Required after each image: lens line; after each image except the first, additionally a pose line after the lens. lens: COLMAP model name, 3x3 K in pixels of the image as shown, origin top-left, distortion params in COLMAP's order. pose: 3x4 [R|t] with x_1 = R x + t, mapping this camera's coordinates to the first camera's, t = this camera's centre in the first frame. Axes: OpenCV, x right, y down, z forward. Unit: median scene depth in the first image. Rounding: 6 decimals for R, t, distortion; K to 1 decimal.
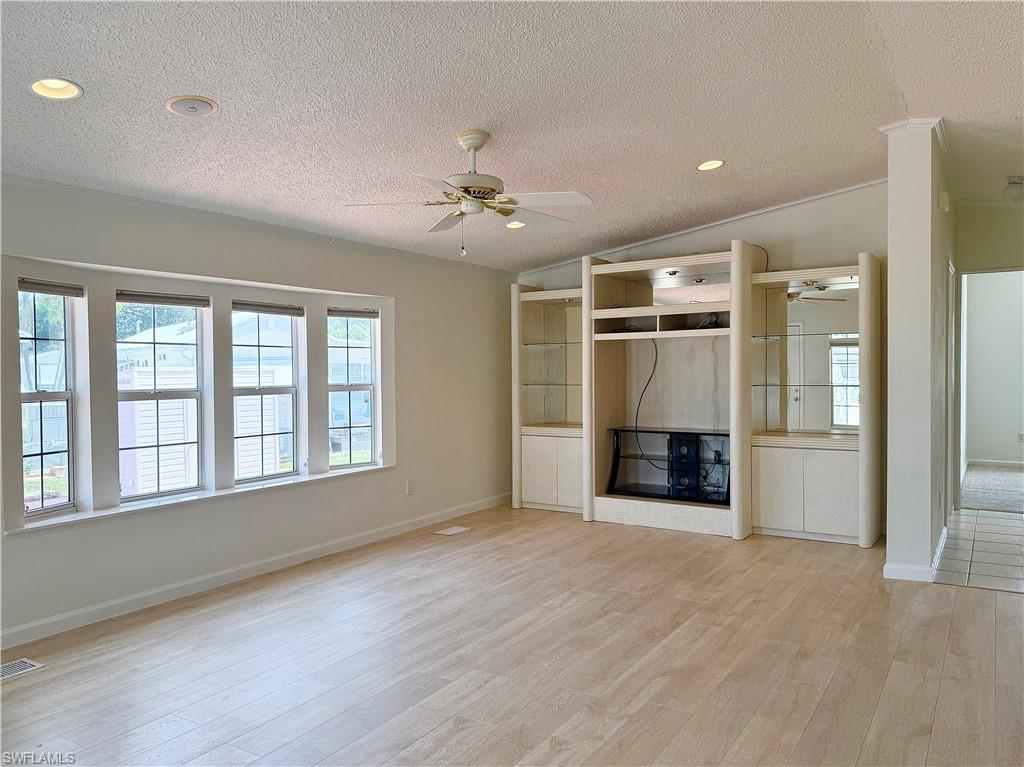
lens RADIAL K [[744.4, 0, 512.0], [0, 744.4, 383.5], [0, 0, 1]] dist [0.084858, -0.106754]
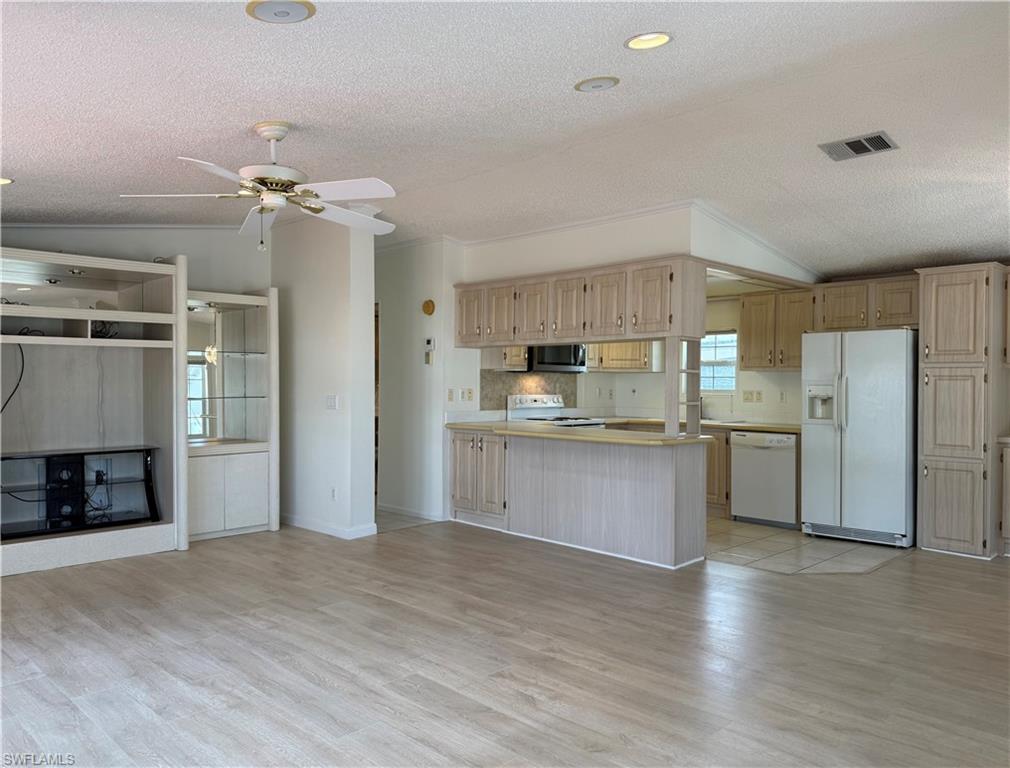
lens RADIAL K [[737.5, 0, 505.0], [0, 737.5, 384.0], [0, 0, 1]] dist [0.083439, -0.150887]
pose [[0.223698, 0.009527, 0.974612, -0.703457], [0.015625, 0.999789, -0.013359, 0.003997], [-0.974533, 0.018217, 0.223501, 0.420141]]
